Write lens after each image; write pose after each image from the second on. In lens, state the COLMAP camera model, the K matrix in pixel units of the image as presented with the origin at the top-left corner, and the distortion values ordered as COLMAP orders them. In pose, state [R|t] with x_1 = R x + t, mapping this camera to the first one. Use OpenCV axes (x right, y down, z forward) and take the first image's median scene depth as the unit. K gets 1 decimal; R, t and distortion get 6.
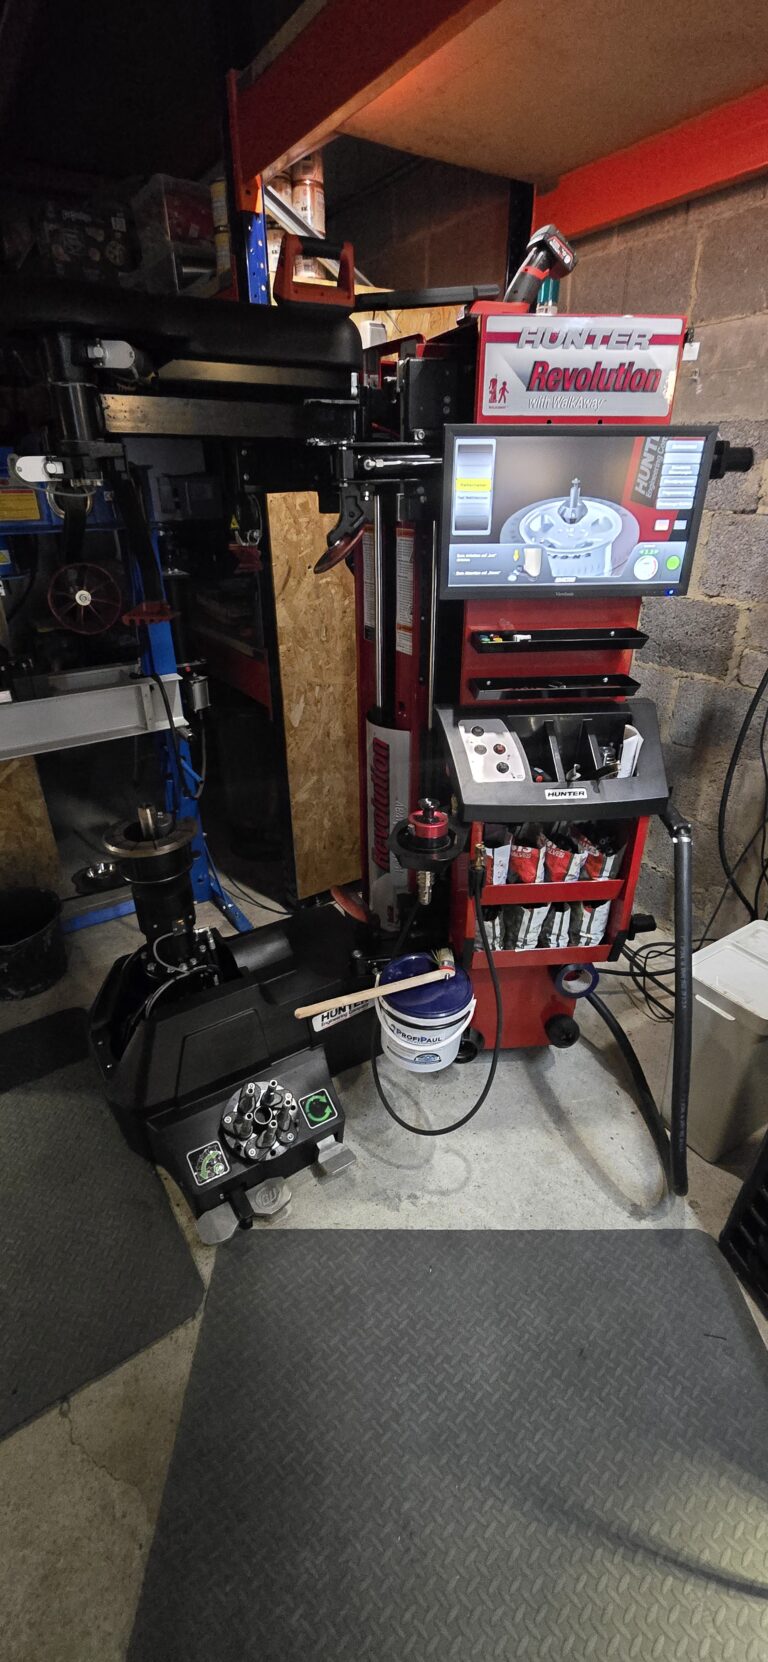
lens RADIAL K [[680.0, 0, 384.0], [0, 680.0, 831.0], [0, 0, 1]] dist [-0.008826, 0.000572]
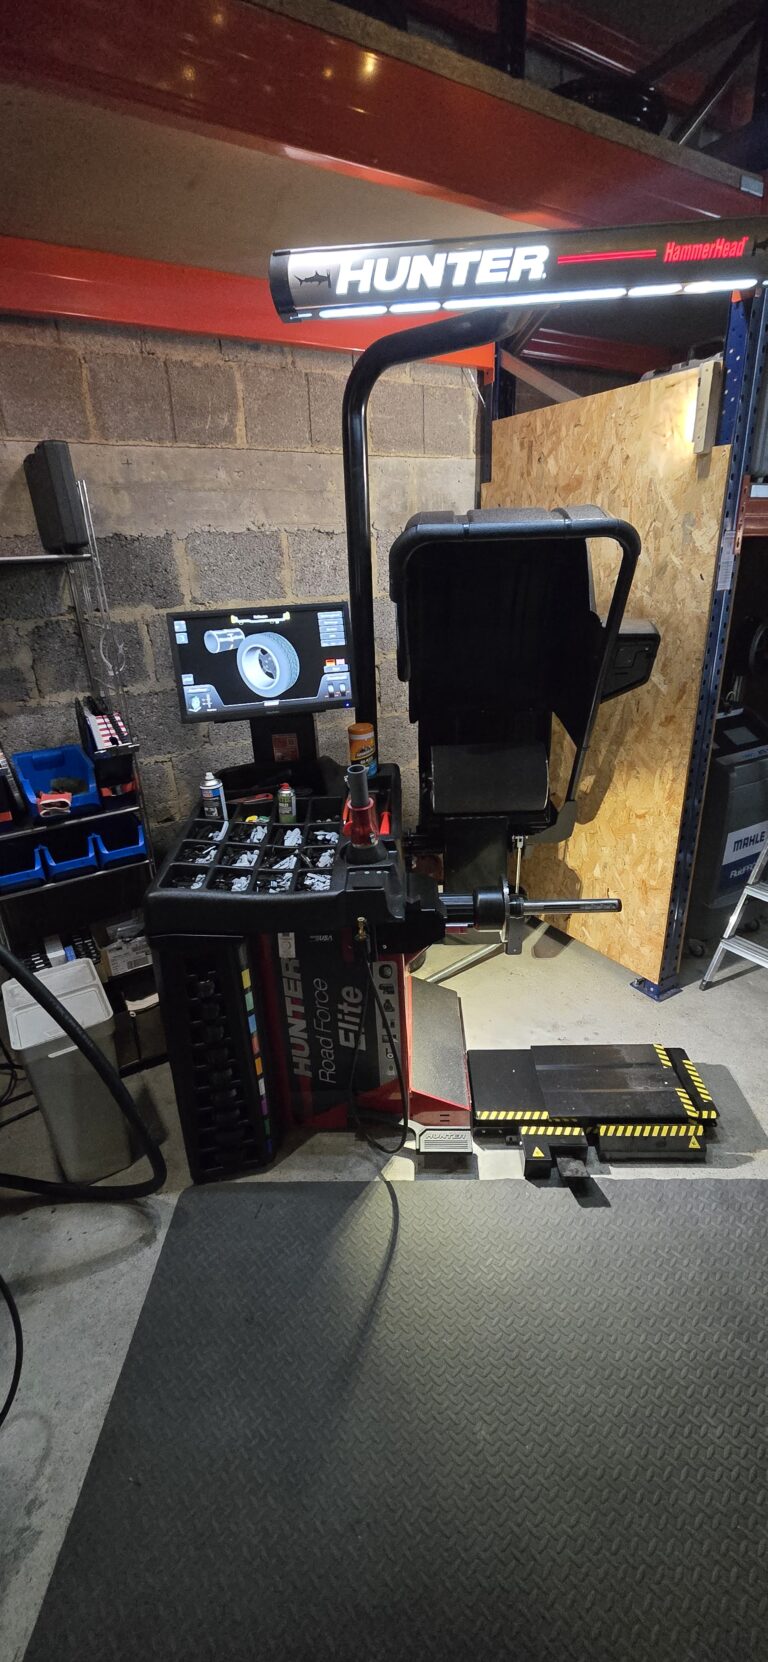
lens RADIAL K [[676.5, 0, 378.6], [0, 676.5, 836.3], [0, 0, 1]] dist [-0.007501, 0.000137]
pose [[0.011691, -0.367462, 0.929965, -0.430897], [0.488042, 0.813827, 0.315437, -0.131645], [-0.872742, 0.450174, 0.188851, 0.215526]]
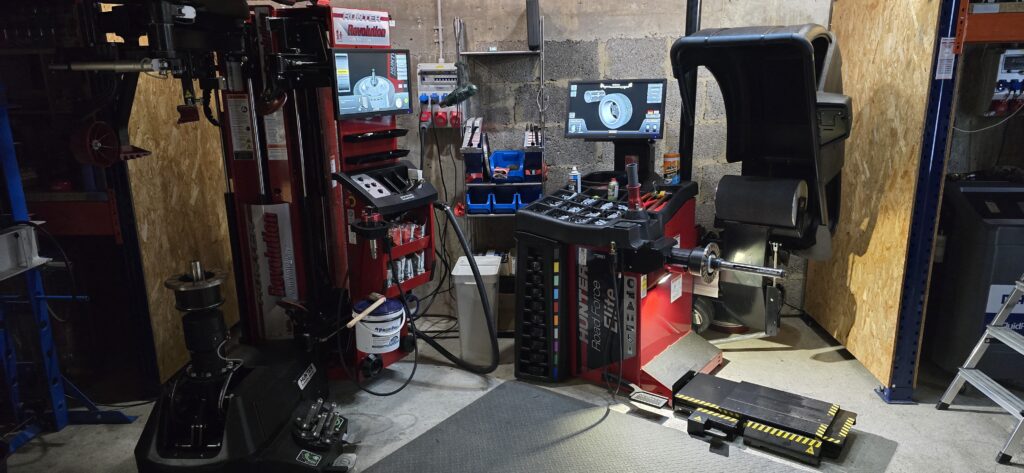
lens RADIAL K [[673.7, 0, 510.3], [0, 673.7, 242.4], [0, 0, 1]] dist [0.010168, -0.001514]
pose [[0.581944, -0.206276, 0.786633, -1.265903], [0.382870, 0.922881, -0.041240, 0.294808], [-0.717462, 0.325178, 0.616042, -0.550809]]
